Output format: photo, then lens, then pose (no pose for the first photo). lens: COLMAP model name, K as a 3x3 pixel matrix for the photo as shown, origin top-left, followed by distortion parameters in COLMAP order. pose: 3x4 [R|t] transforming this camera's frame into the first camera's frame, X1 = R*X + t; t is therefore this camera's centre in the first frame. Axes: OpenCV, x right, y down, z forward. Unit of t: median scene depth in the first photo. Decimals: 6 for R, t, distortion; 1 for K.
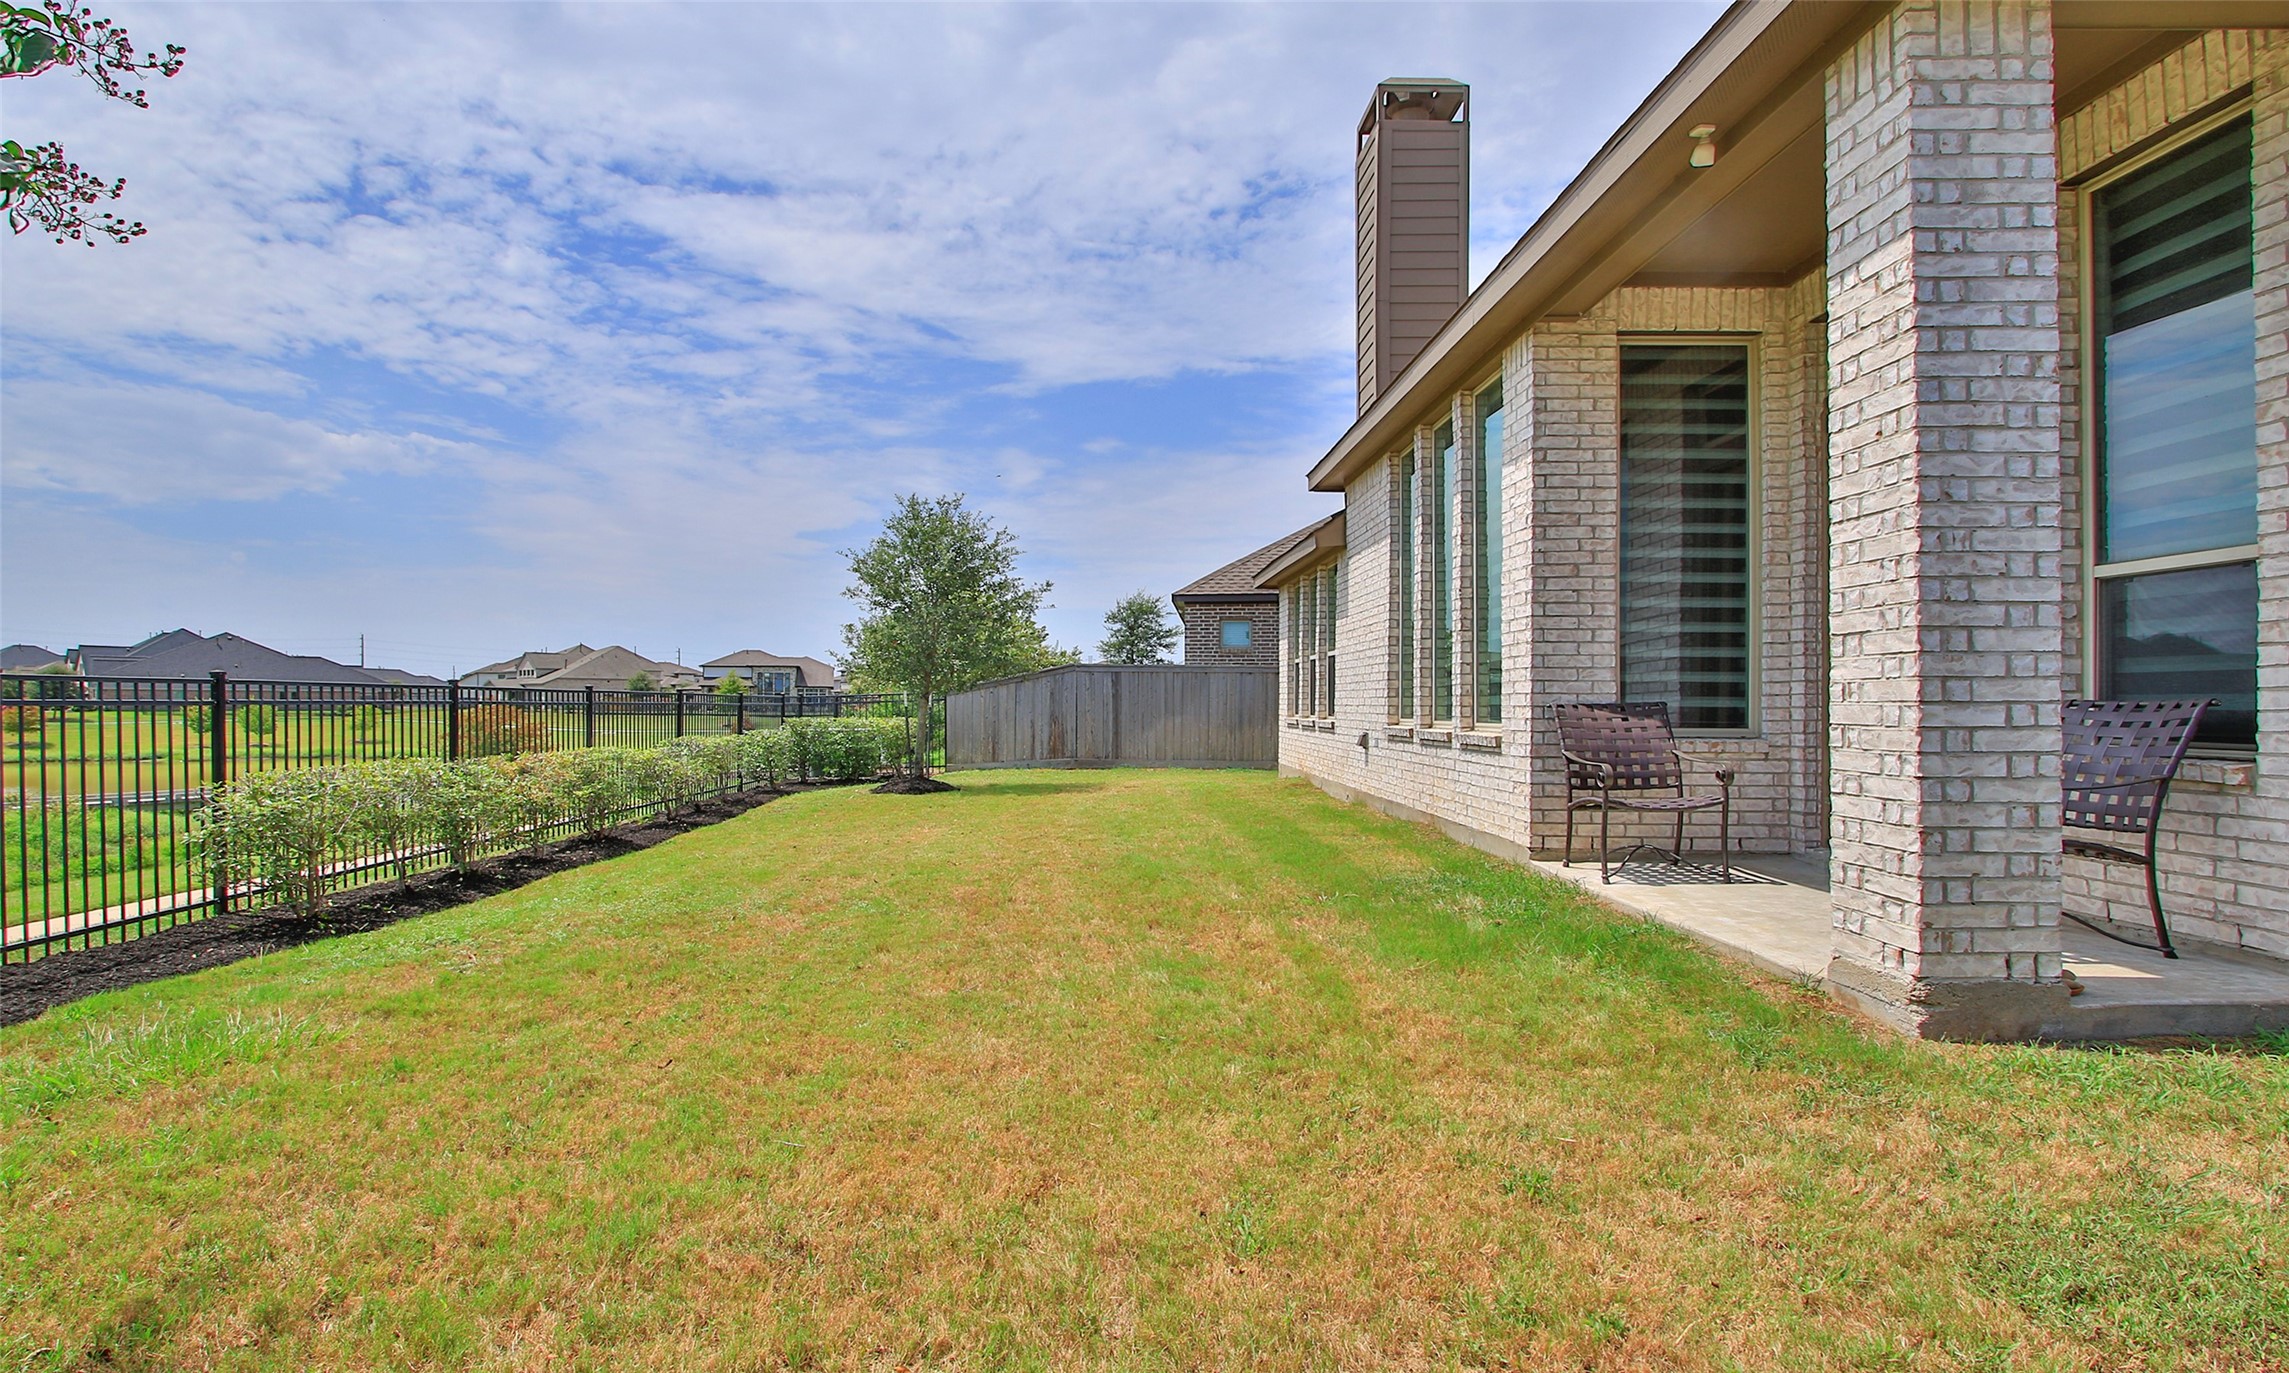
lens RADIAL K [[1195.1, 0, 1144.5], [0, 1195.1, 686.5], [0, 0, 1]] dist [-0.002963, -0.000623]
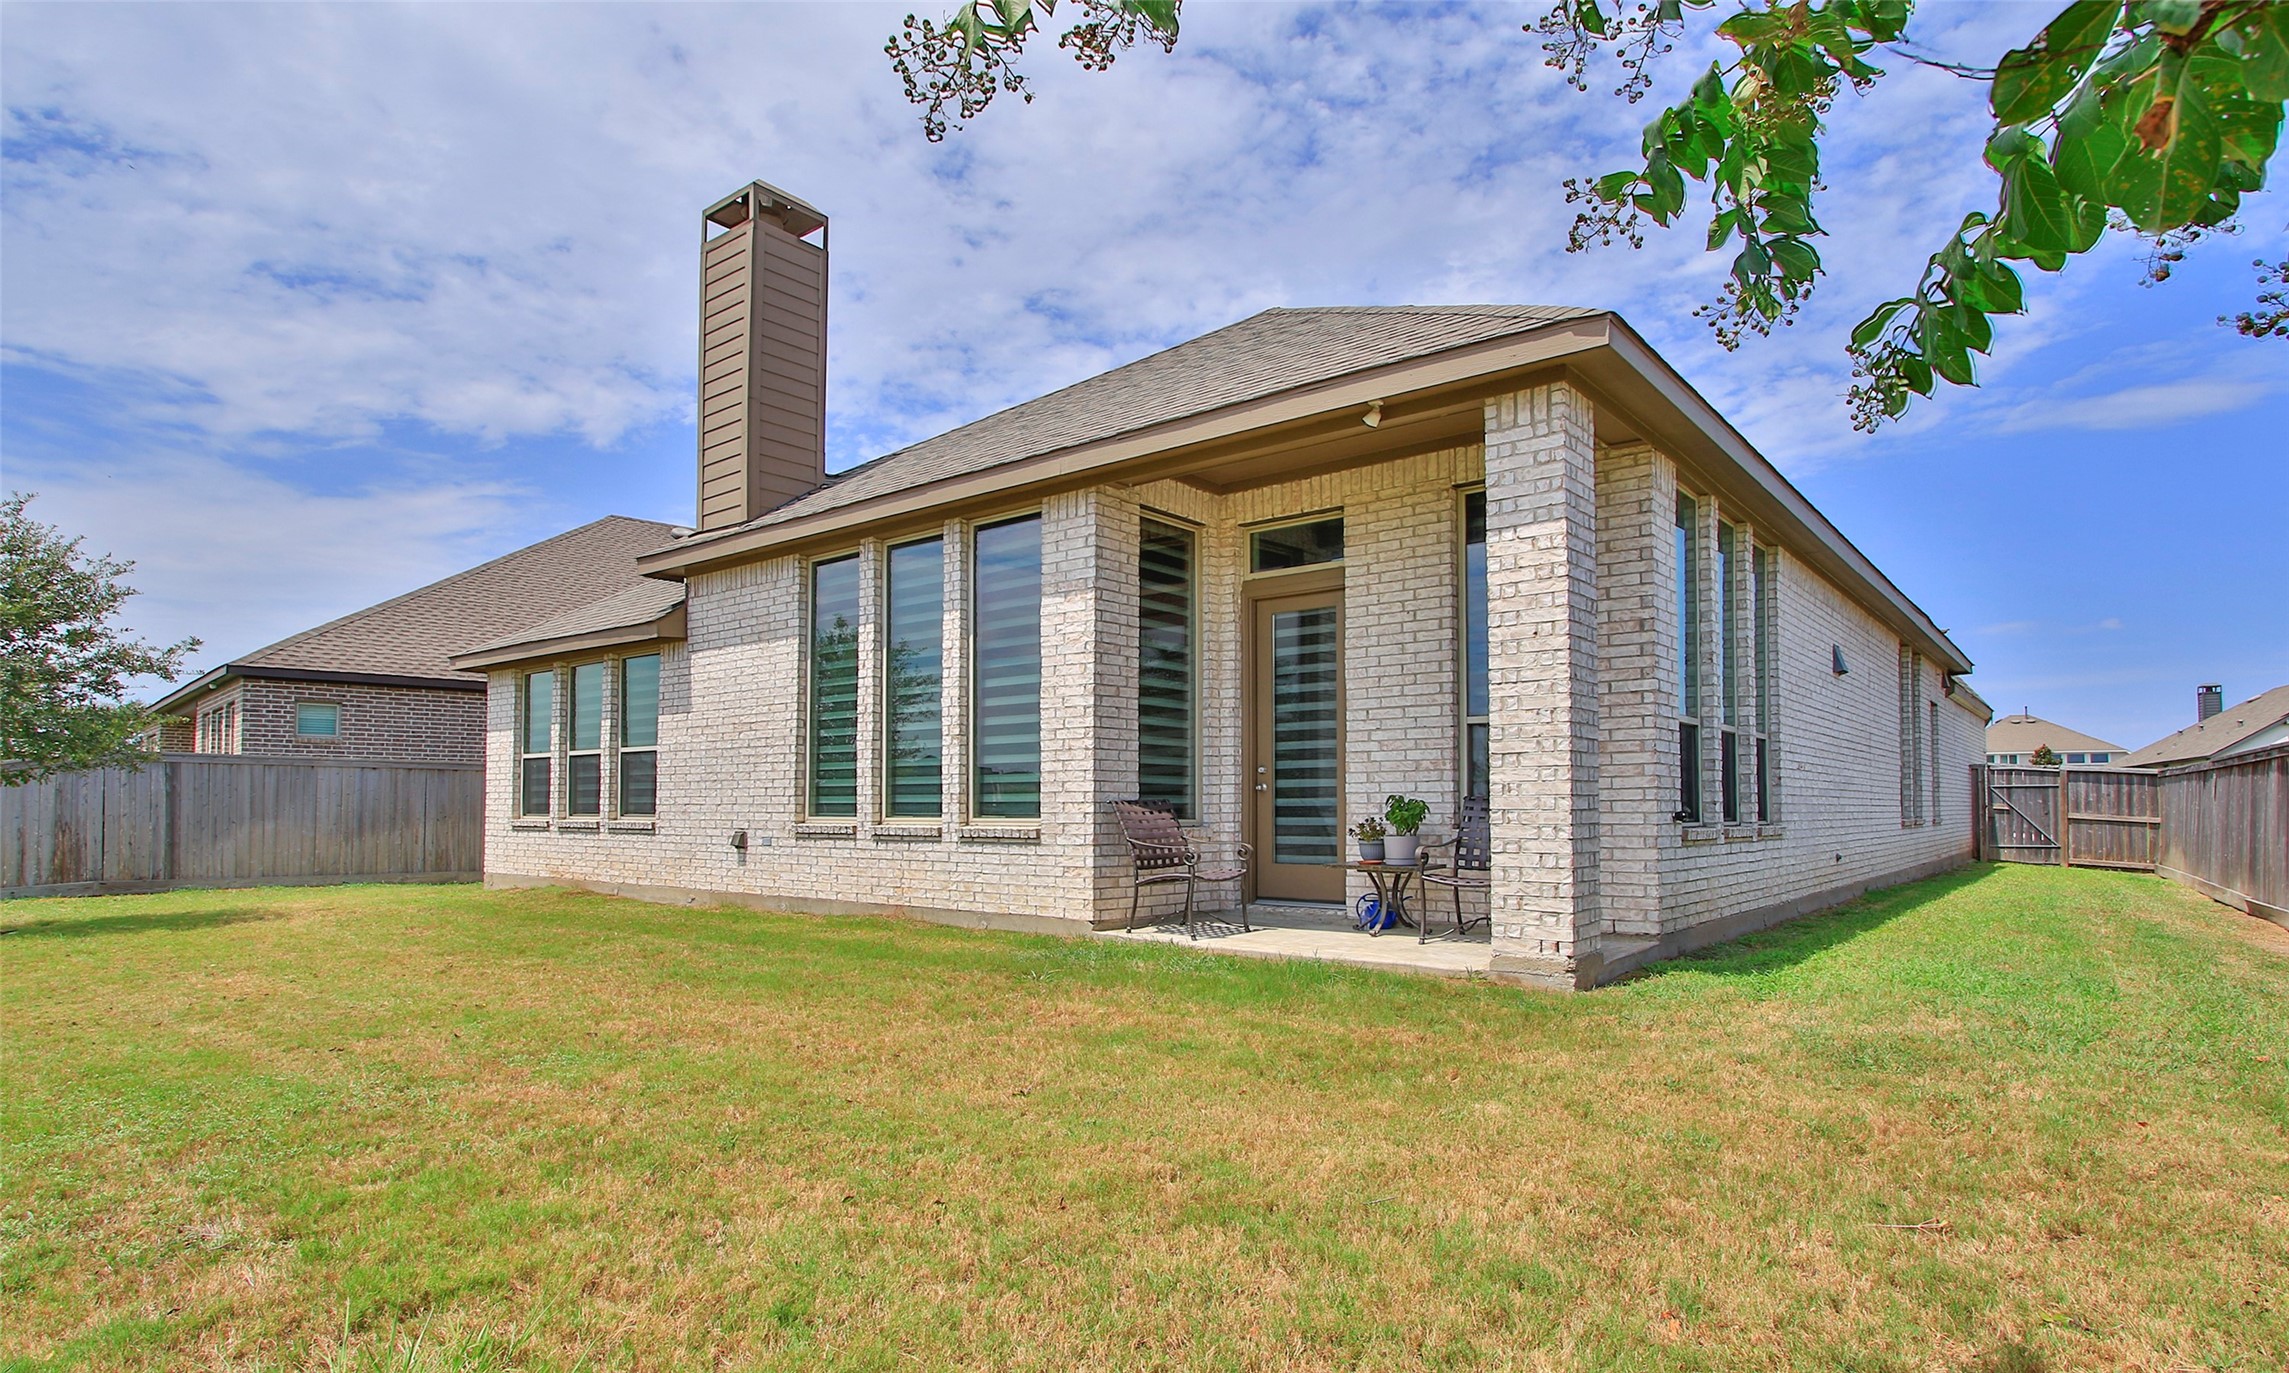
lens RADIAL K [[1161.2, 0, 1150.8], [0, 1161.2, 779.7], [0, 0, 1]] dist [-0.022303, 0.000025]
pose [[0.640244, 0.016102, 0.768003, -0.756955], [-0.008190, 0.999867, -0.014136, 0.014456], [-0.768128, 0.002760, 0.640290, 0.301131]]
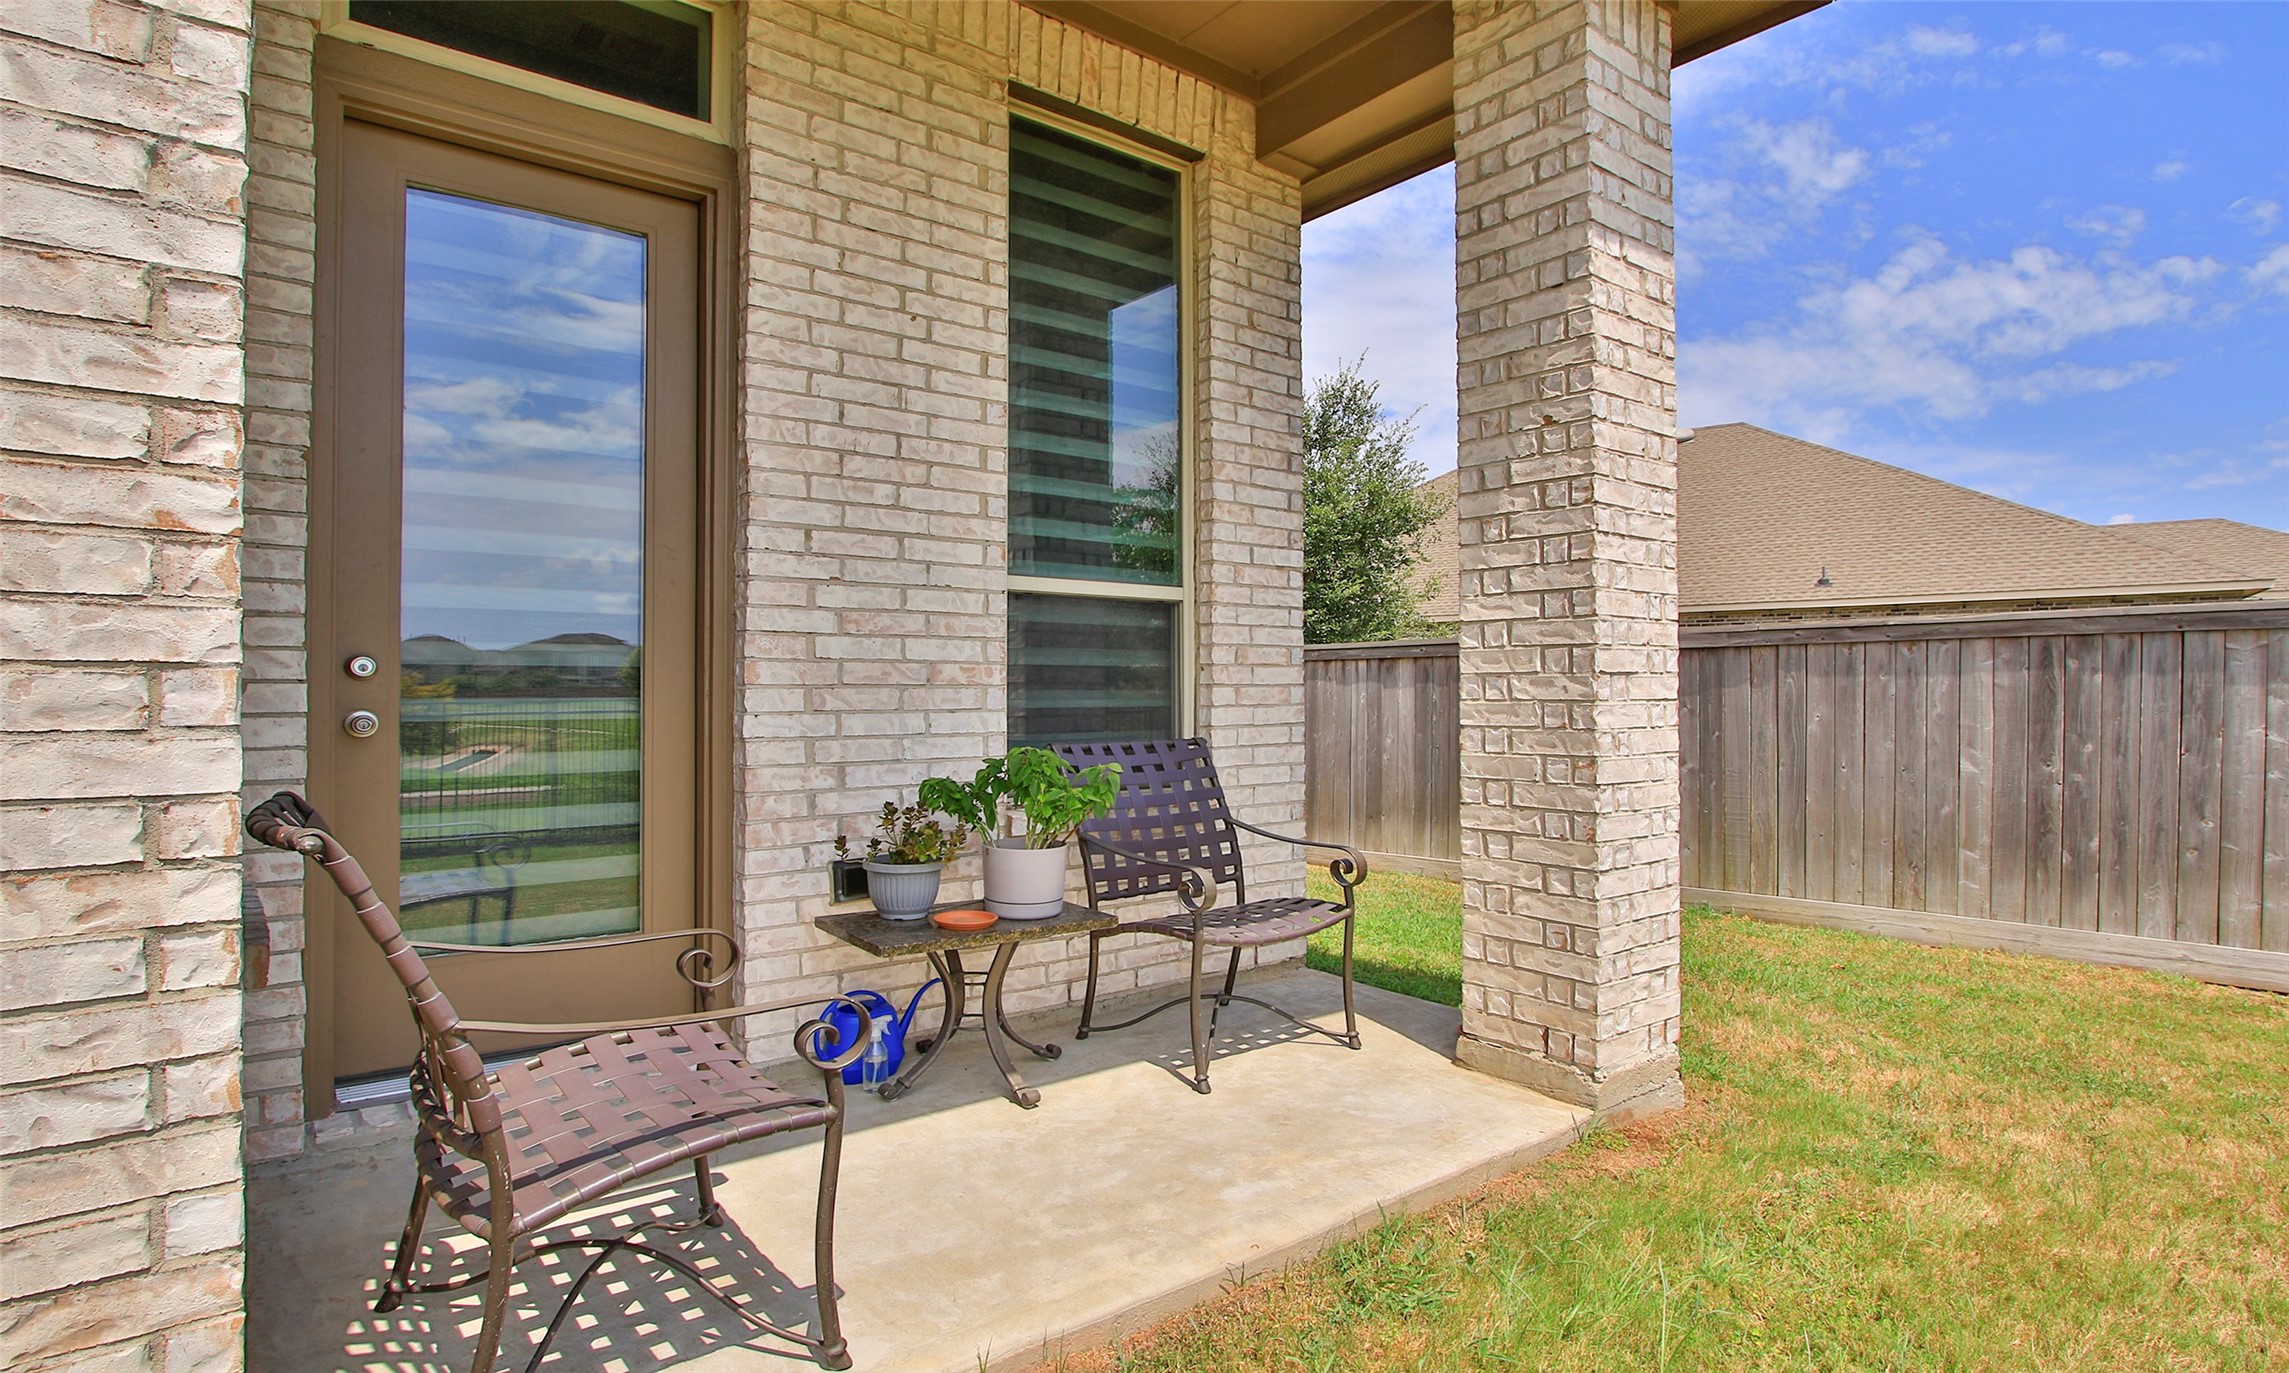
lens RADIAL K [[1169.7, 0, 1144.5], [0, 1169.7, 686.5], [0, 0, 1]] dist [-0.025339, -0.000165]
pose [[-0.600128, 0.006671, 0.799876, 0.118629], [-0.011346, 0.999794, -0.016850, -0.014526], [-0.799823, -0.019188, -0.599929, 1.427460]]
